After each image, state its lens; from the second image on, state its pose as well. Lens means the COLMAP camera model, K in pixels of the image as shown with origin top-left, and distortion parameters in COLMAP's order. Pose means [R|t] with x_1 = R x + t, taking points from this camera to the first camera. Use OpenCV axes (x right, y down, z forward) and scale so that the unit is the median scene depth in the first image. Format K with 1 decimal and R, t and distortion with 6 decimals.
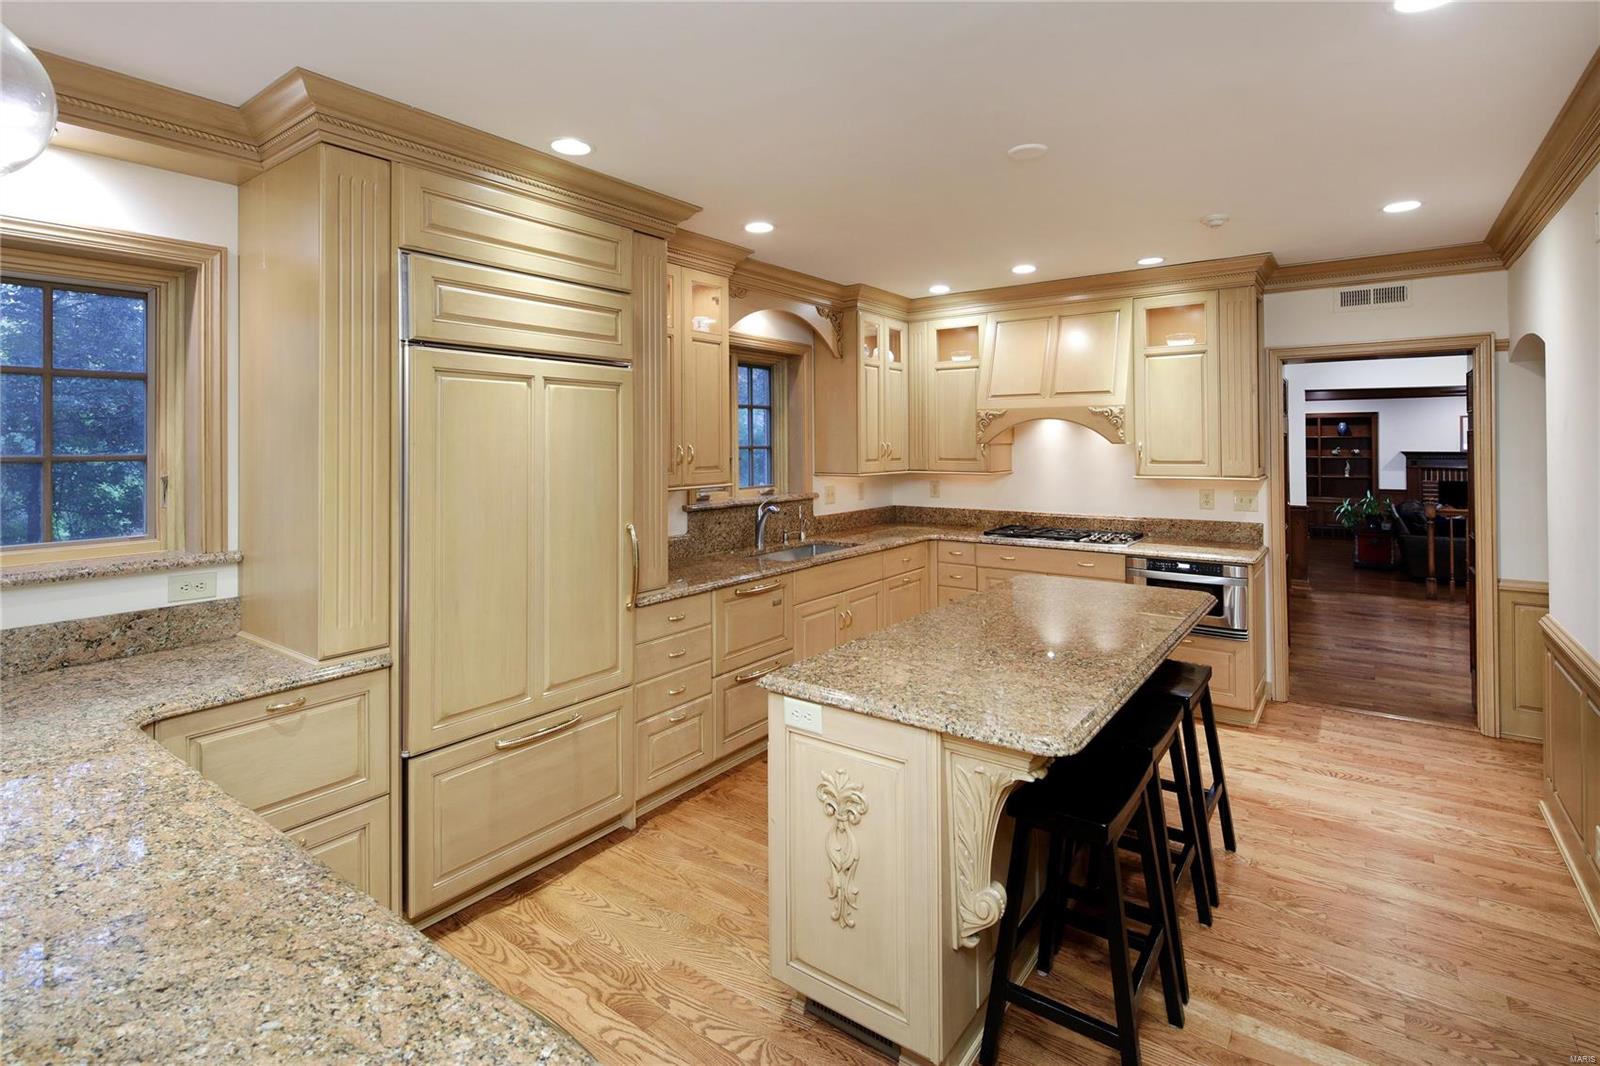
lens RADIAL K [[767.8, 0, 797.5], [0, 767.8, 434.9], [0, 0, 1]] dist [0.008504, -0.008103]
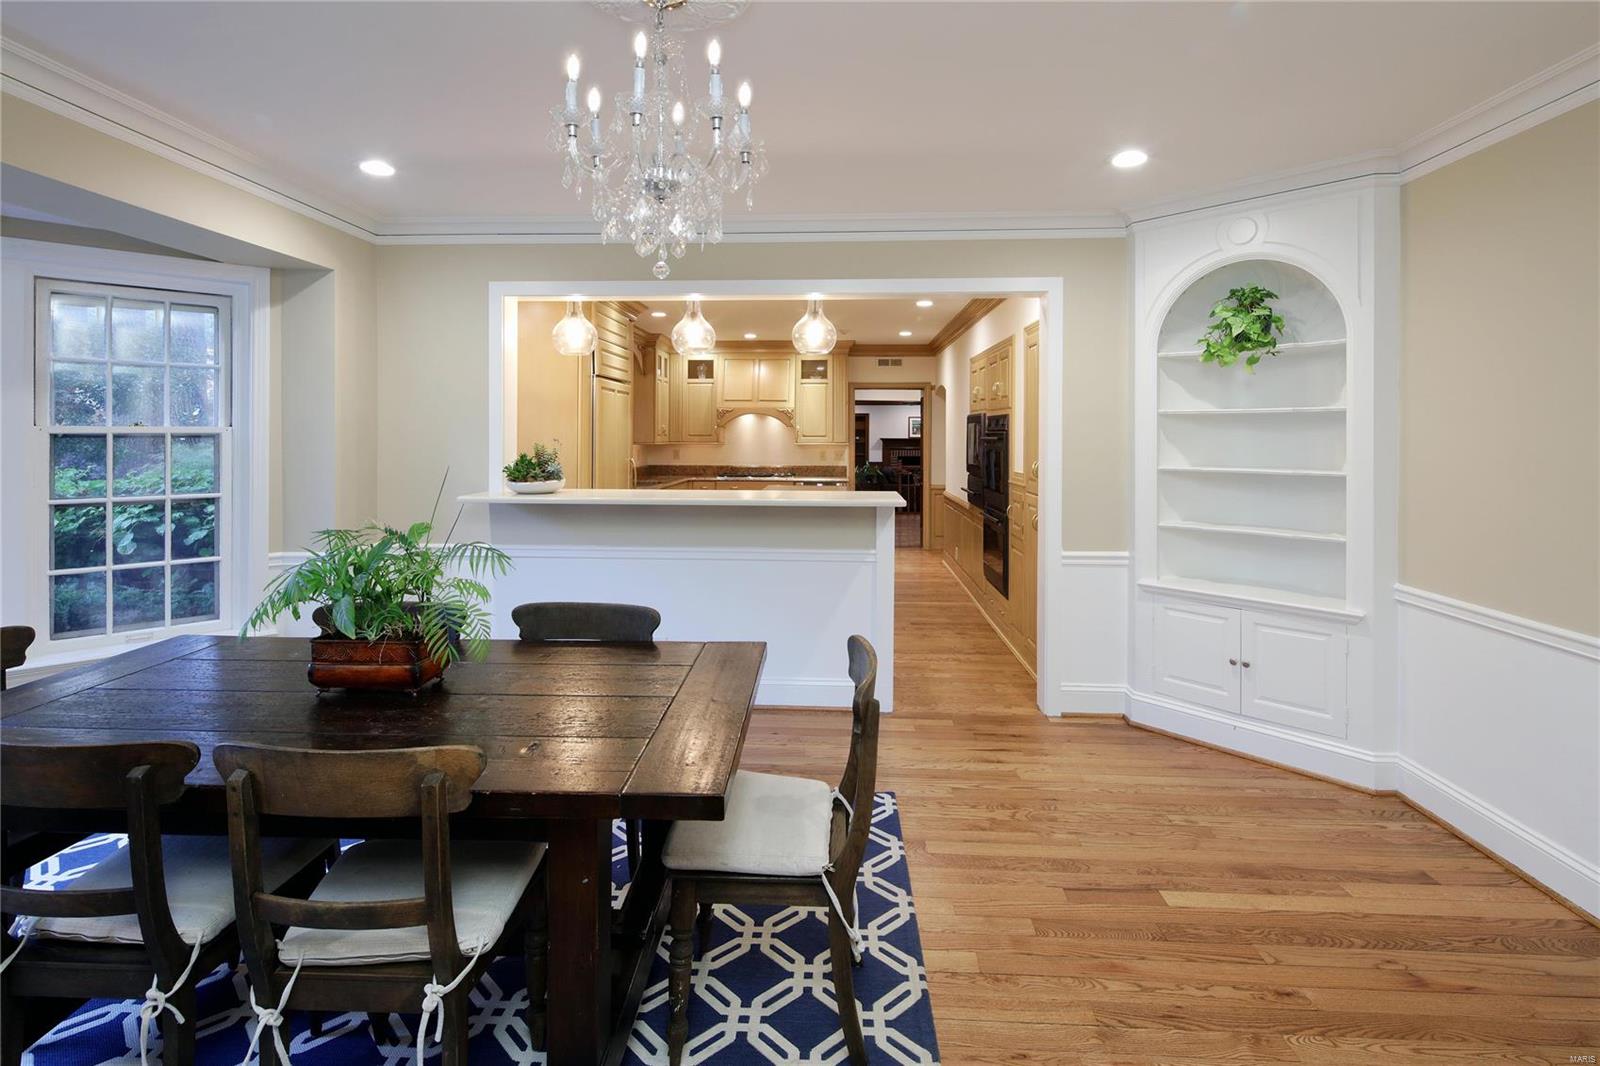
lens RADIAL K [[767.8, 0, 797.5], [0, 767.8, 434.9], [0, 0, 1]] dist [0.008504, -0.008103]
pose [[0.836234, 0.007843, 0.548317, -0.614497], [-0.013019, 0.999900, 0.005553, 0.019668], [-0.548219, -0.011782, 0.836252, -0.635063]]
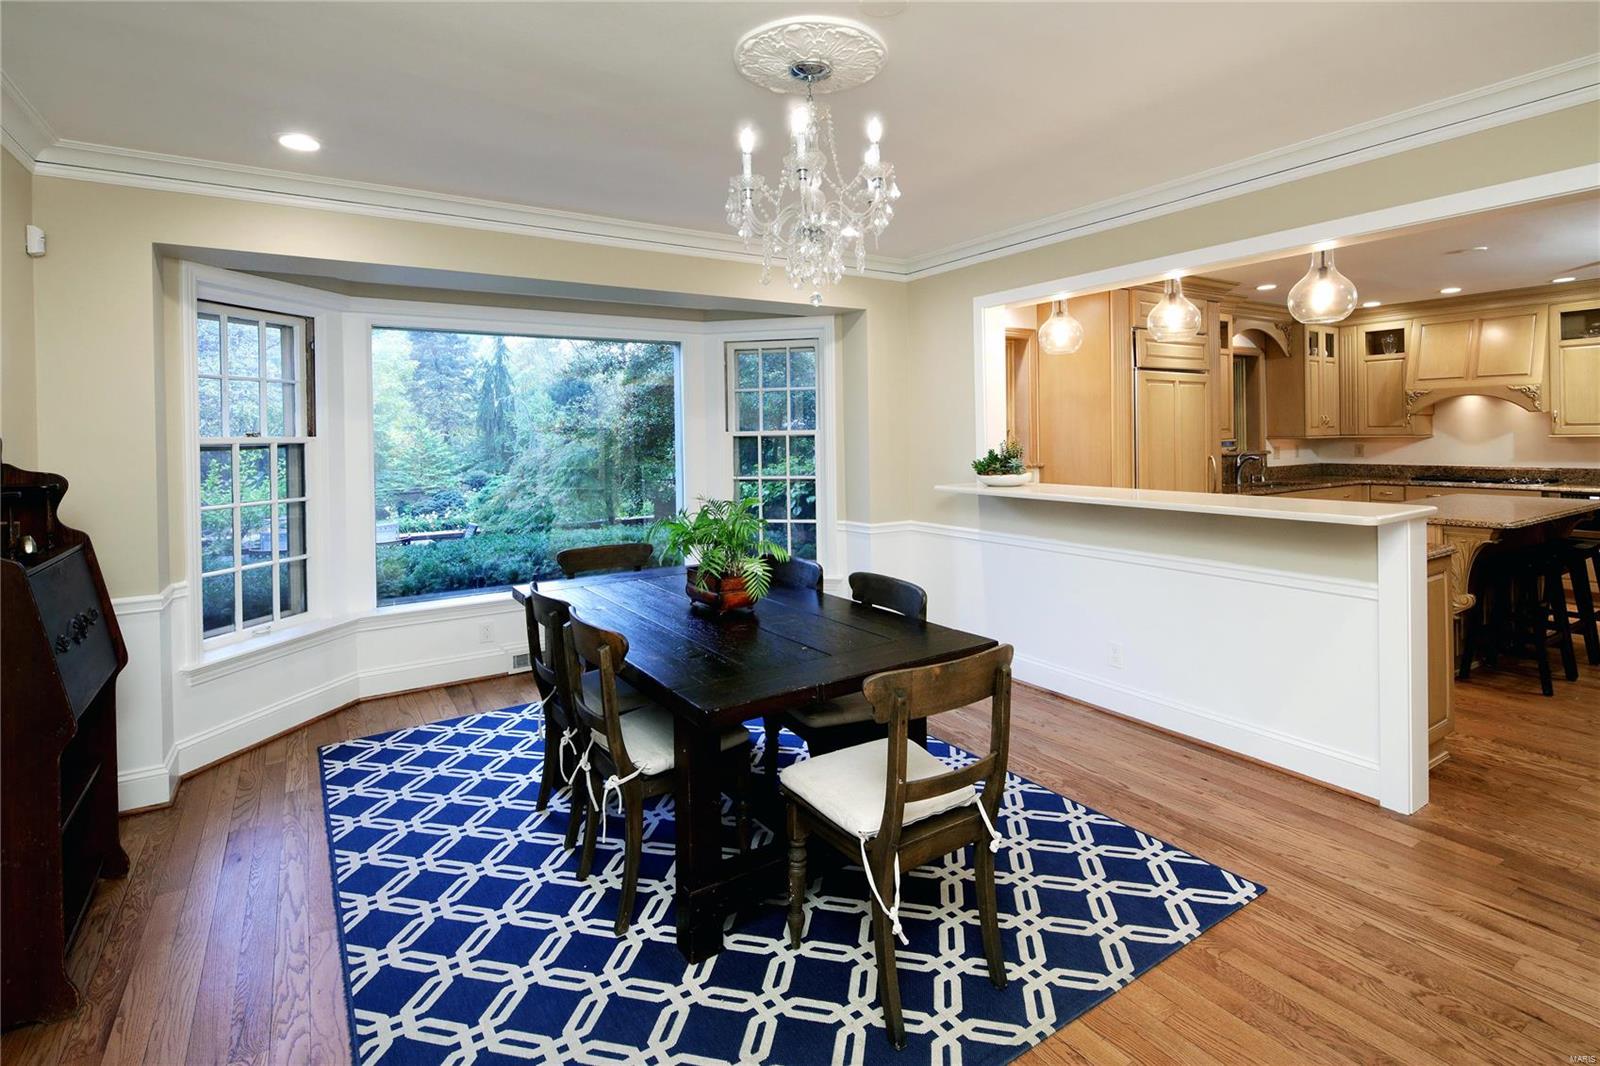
lens RADIAL K [[767.8, 0, 797.5], [0, 767.8, 434.9], [0, 0, 1]] dist [0.008504, -0.008103]
pose [[0.932975, -0.006989, -0.359874, -0.300832], [0.012906, 0.999818, 0.014044, 0.015192], [0.359711, -0.017747, 0.932895, -0.714616]]
